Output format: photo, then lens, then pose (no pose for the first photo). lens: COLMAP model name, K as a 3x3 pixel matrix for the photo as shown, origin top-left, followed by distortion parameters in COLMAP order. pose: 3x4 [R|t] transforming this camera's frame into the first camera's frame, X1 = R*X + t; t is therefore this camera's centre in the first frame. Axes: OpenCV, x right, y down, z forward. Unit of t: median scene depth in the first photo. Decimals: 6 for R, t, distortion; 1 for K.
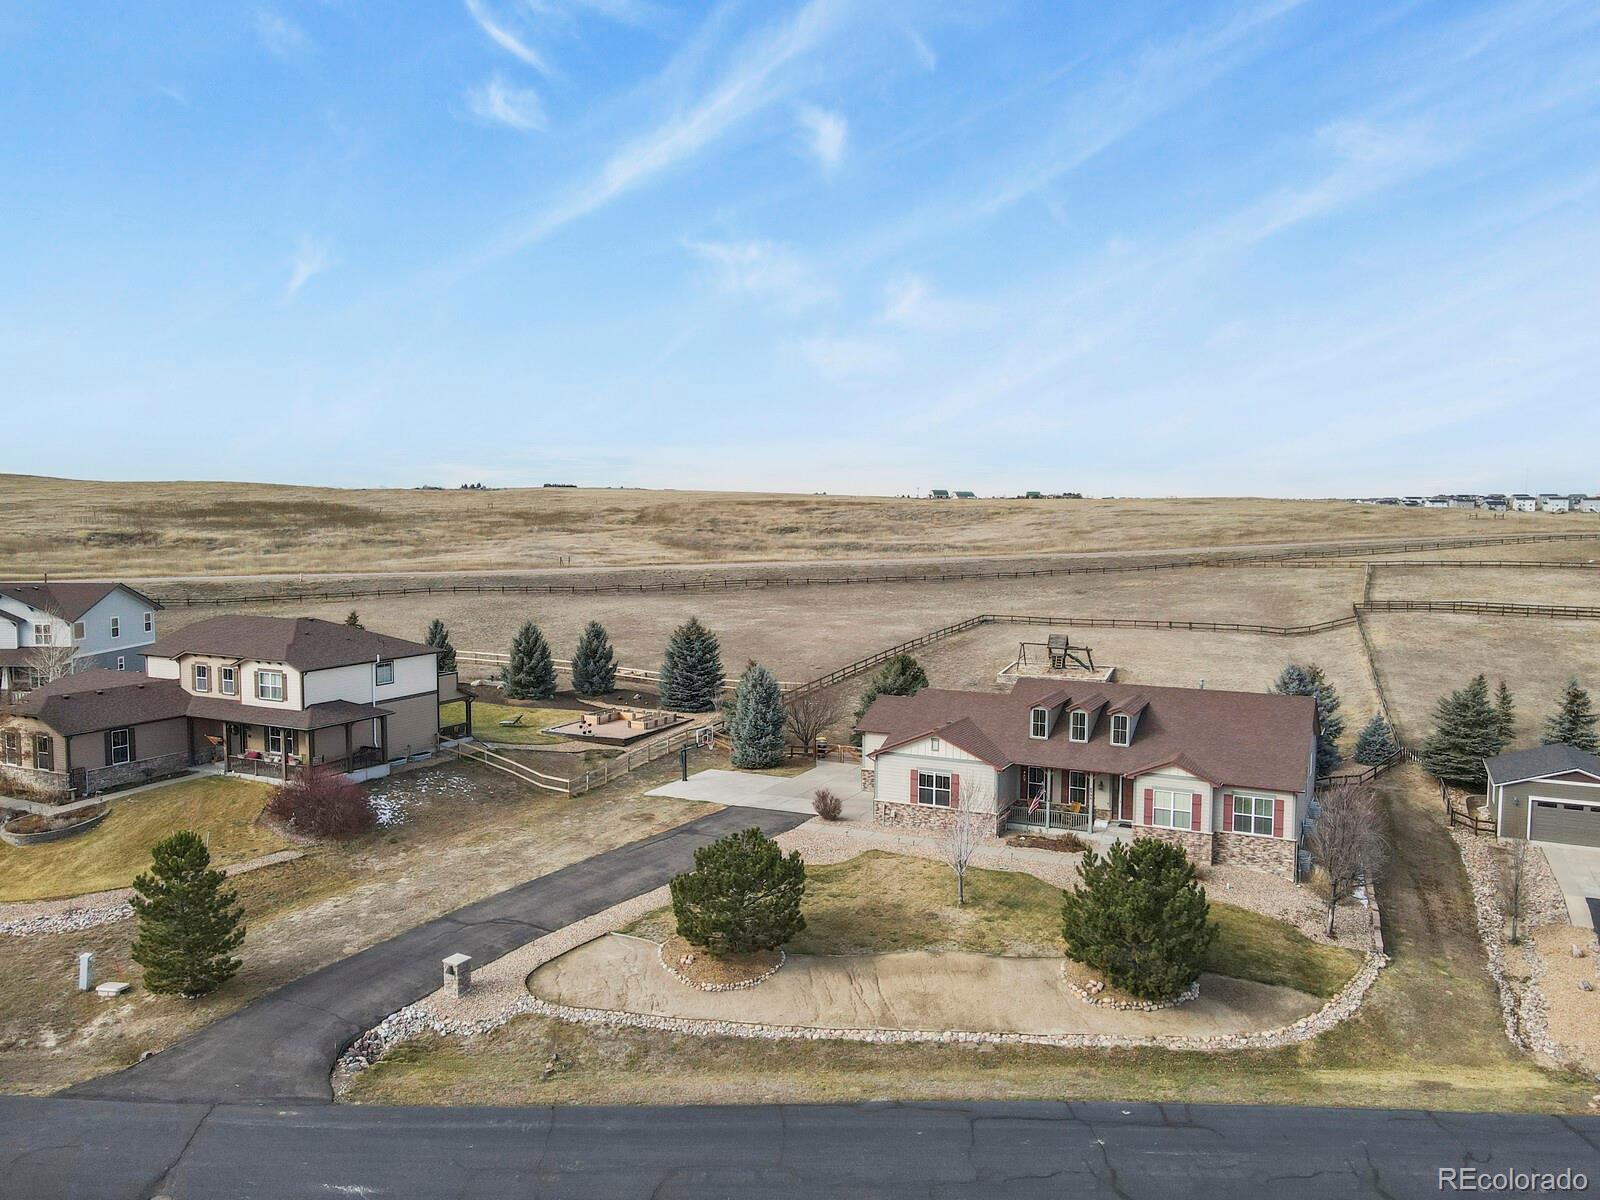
lens RADIAL K [[1161.6, 0, 800.0], [0, 1161.6, 600.0], [0, 0, 1]] dist [0.004967, 0.025631]
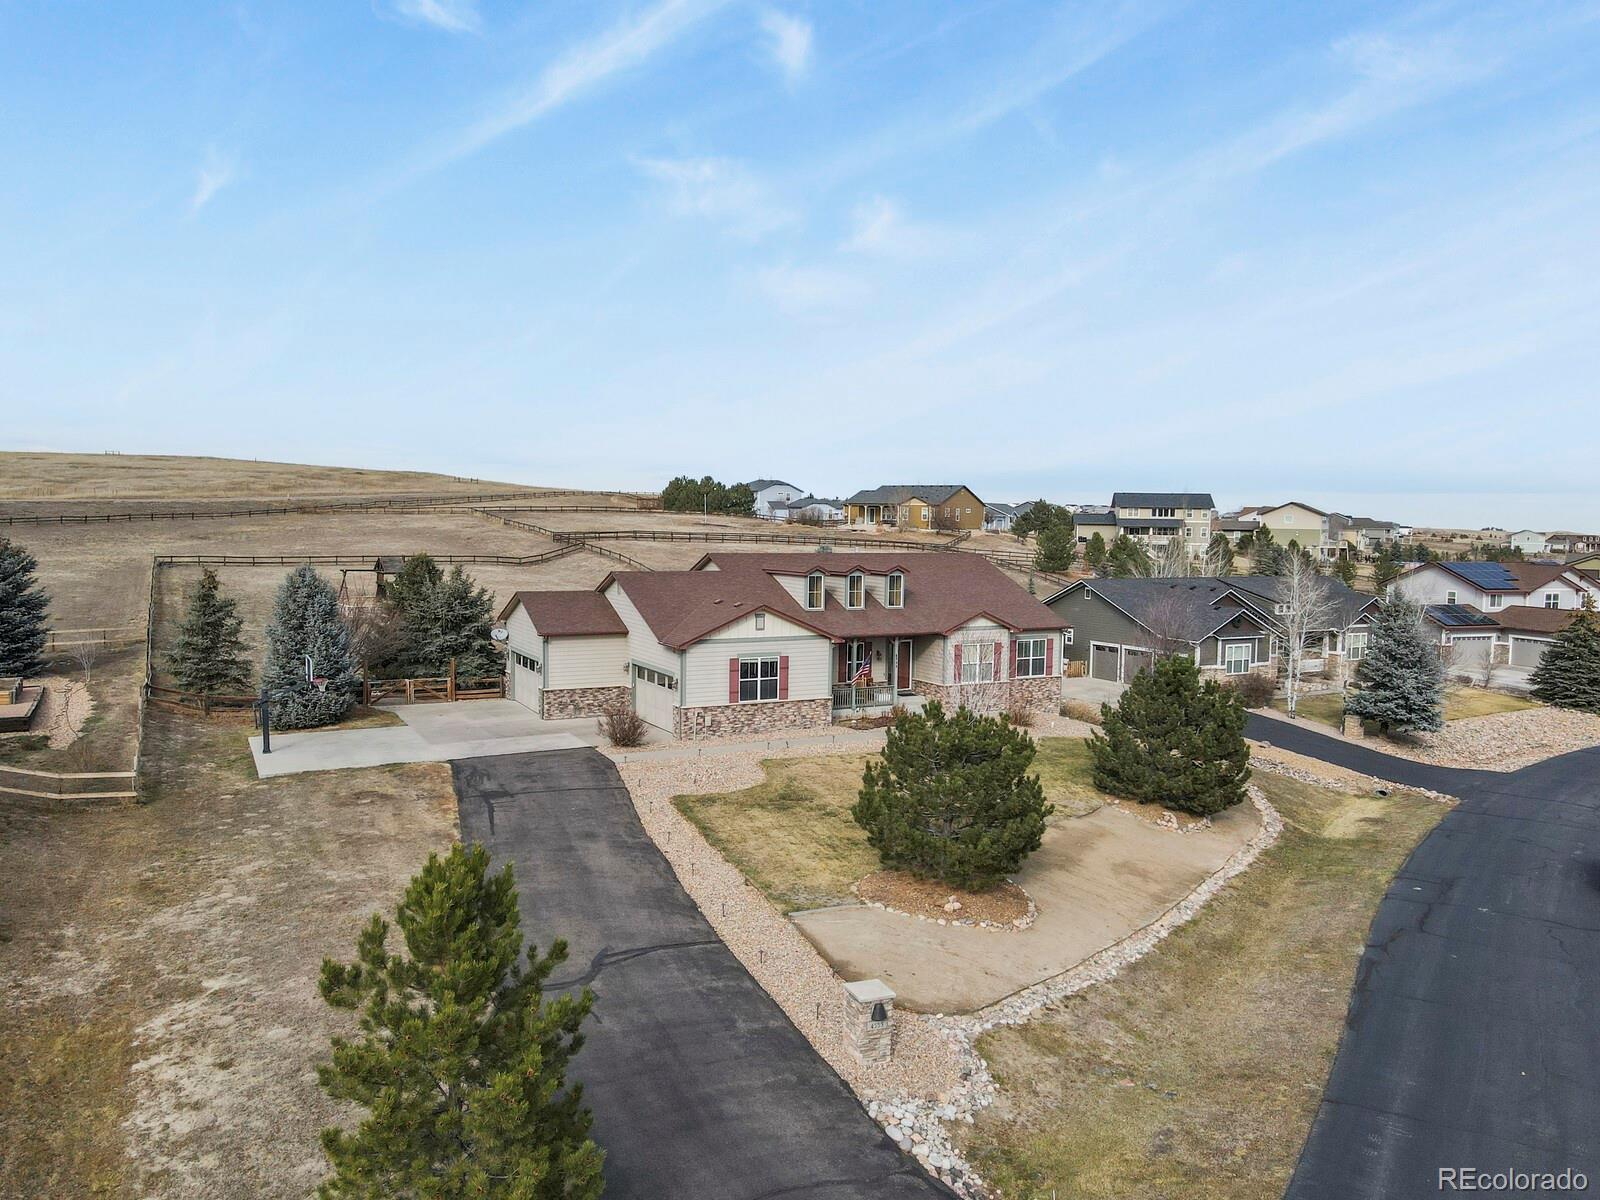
lens RADIAL K [[1179.1, 0, 800.0], [0, 1179.1, 600.0], [0, 0, 1]] dist [0.012247, 0.014177]
pose [[0.584083, -0.051181, 0.810078, -0.507353], [0.045825, 0.998498, 0.030045, 0.085878], [-0.810399, 0.019573, 0.585551, 0.507193]]
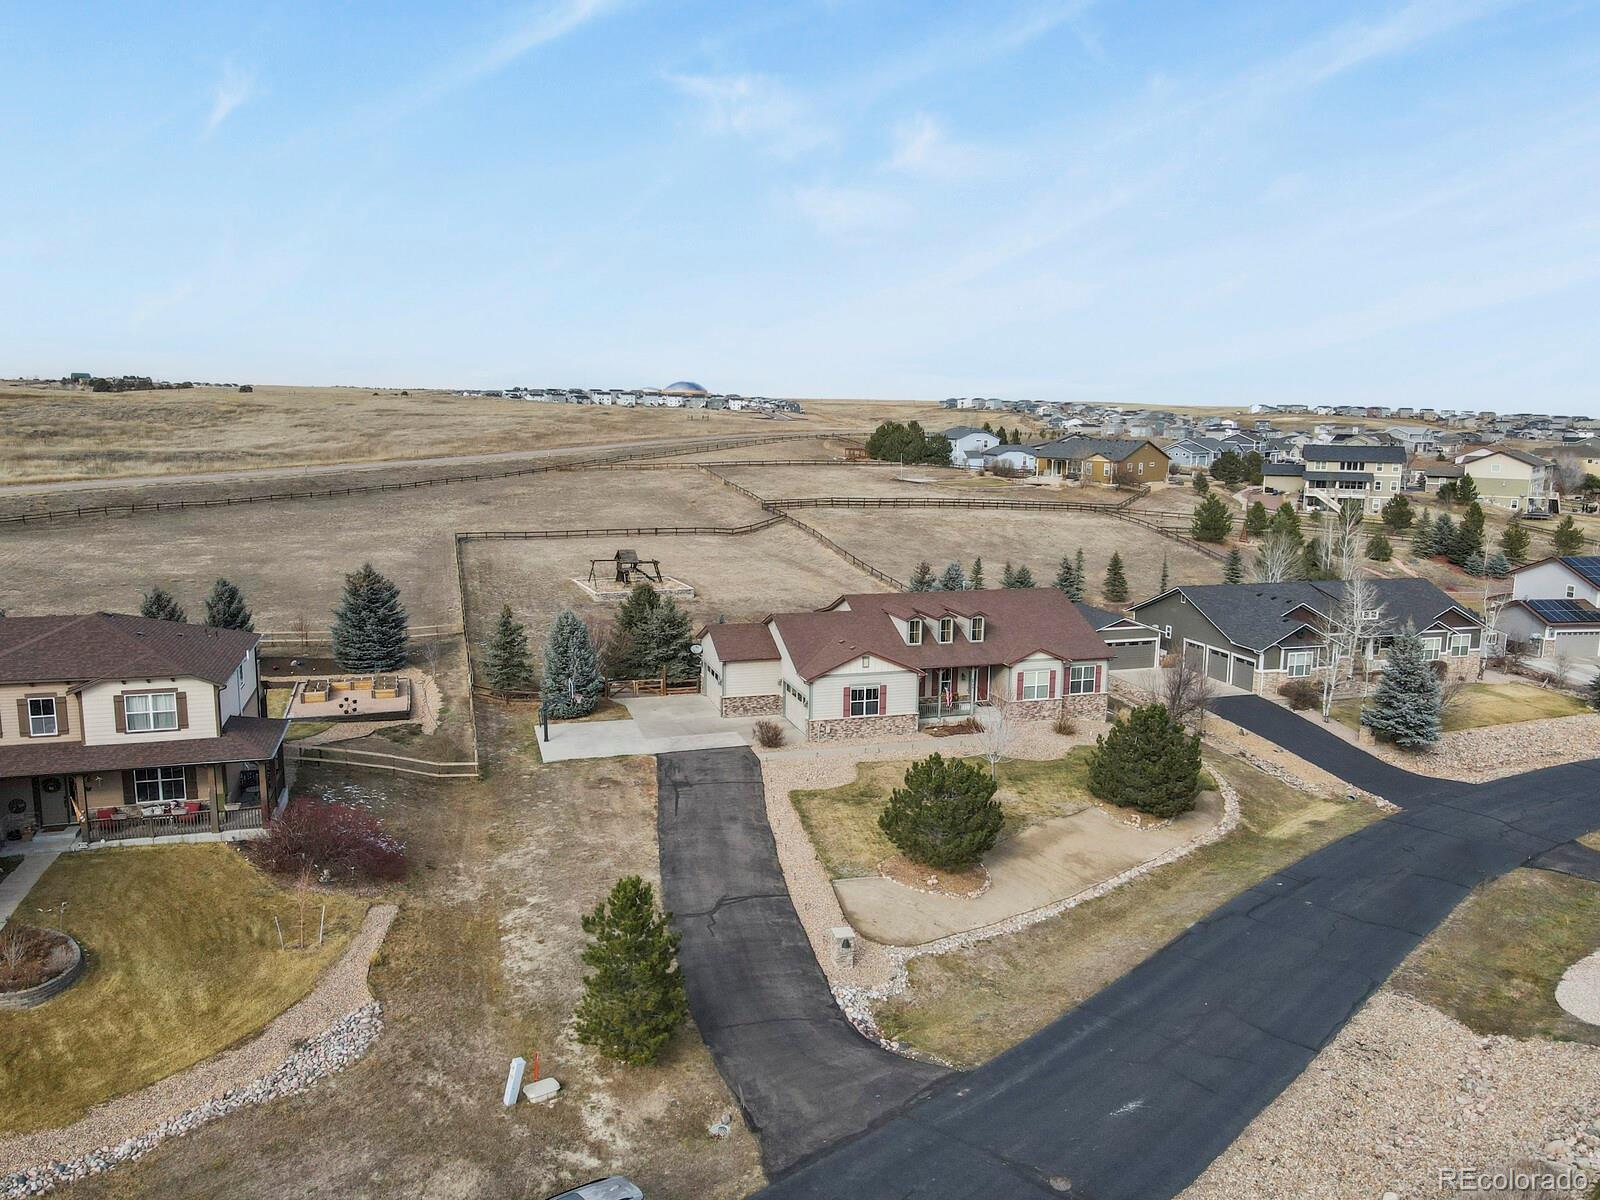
lens RADIAL K [[1175.8, 0, 800.0], [0, 1175.8, 600.0], [0, 0, 1]] dist [-0.003403, 0.039754]
pose [[0.731114, -0.103671, 0.674333, -0.687002], [0.040266, 0.993222, 0.109039, -0.061933], [-0.681066, -0.052567, 0.730332, 0.211735]]
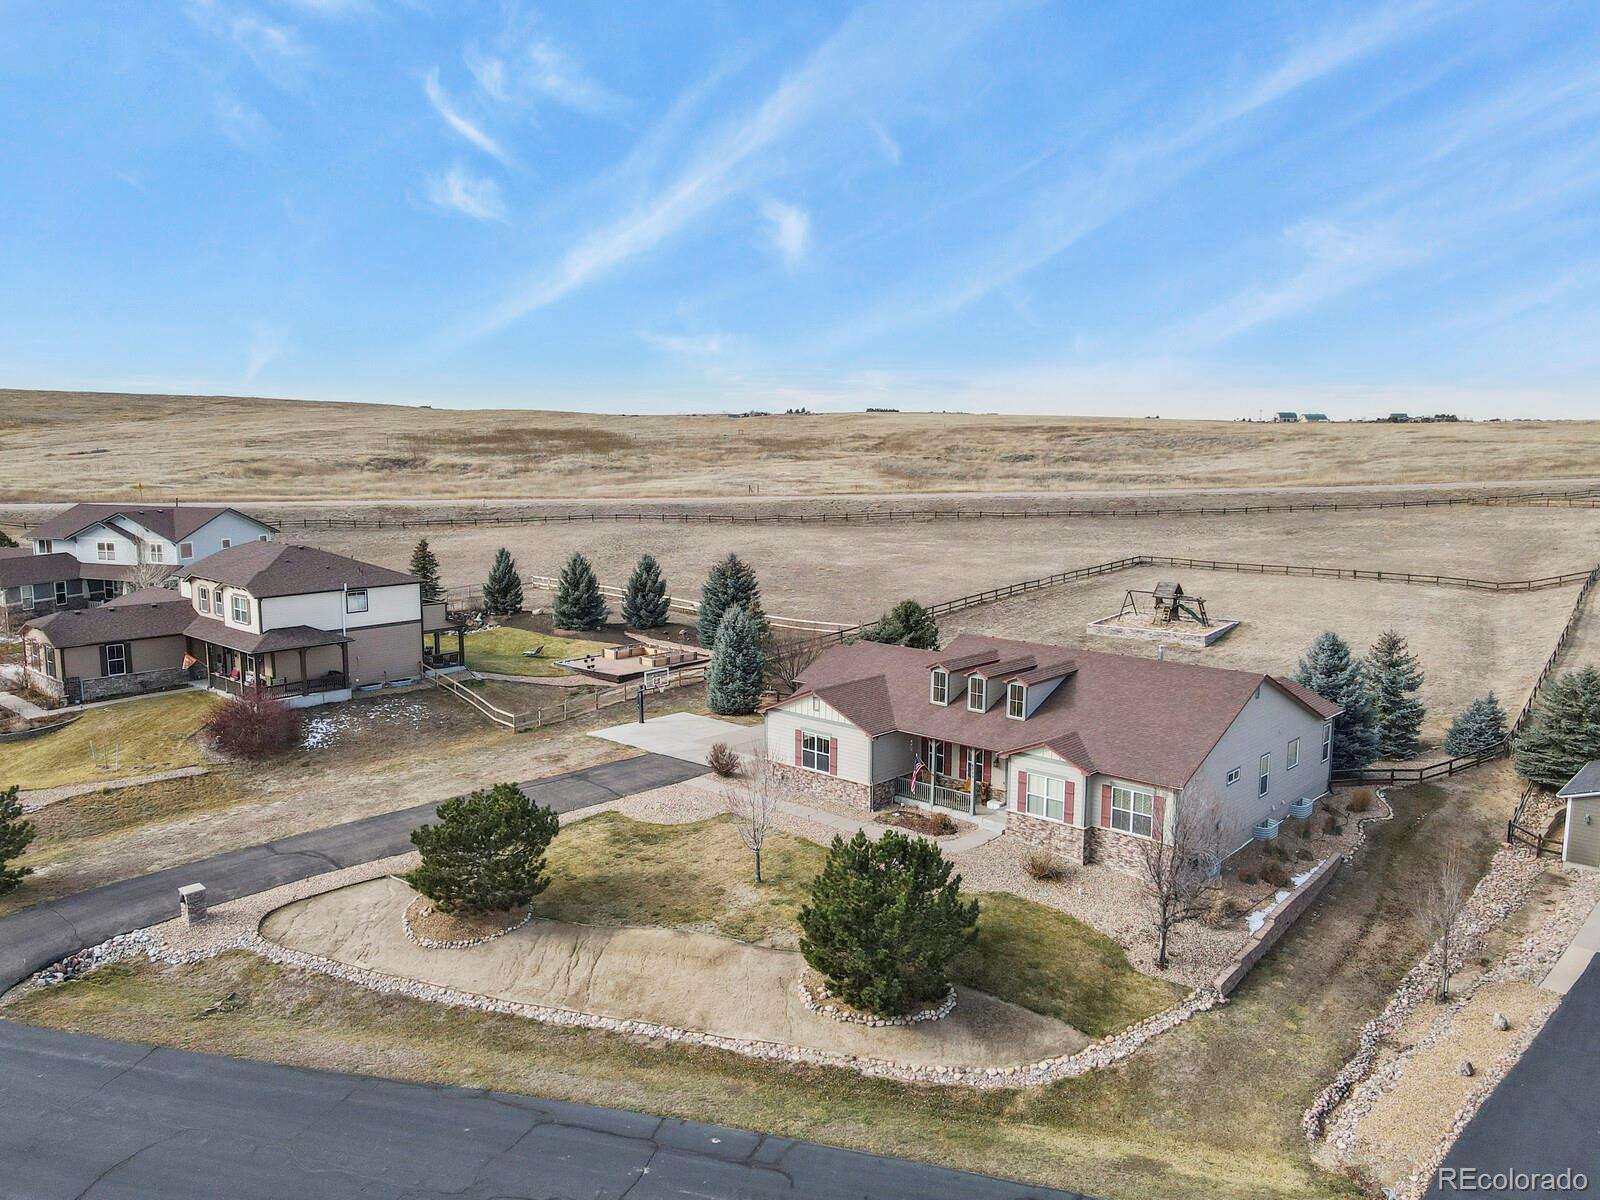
lens RADIAL K [[1175.8, 0, 800.0], [0, 1175.8, 600.0], [0, 0, 1]] dist [-0.003403, 0.039754]
pose [[0.962631, 0.037466, -0.268213, 0.344979], [-0.020659, 0.997658, 0.065212, -0.016862], [0.270028, -0.057234, 0.961150, 0.113182]]
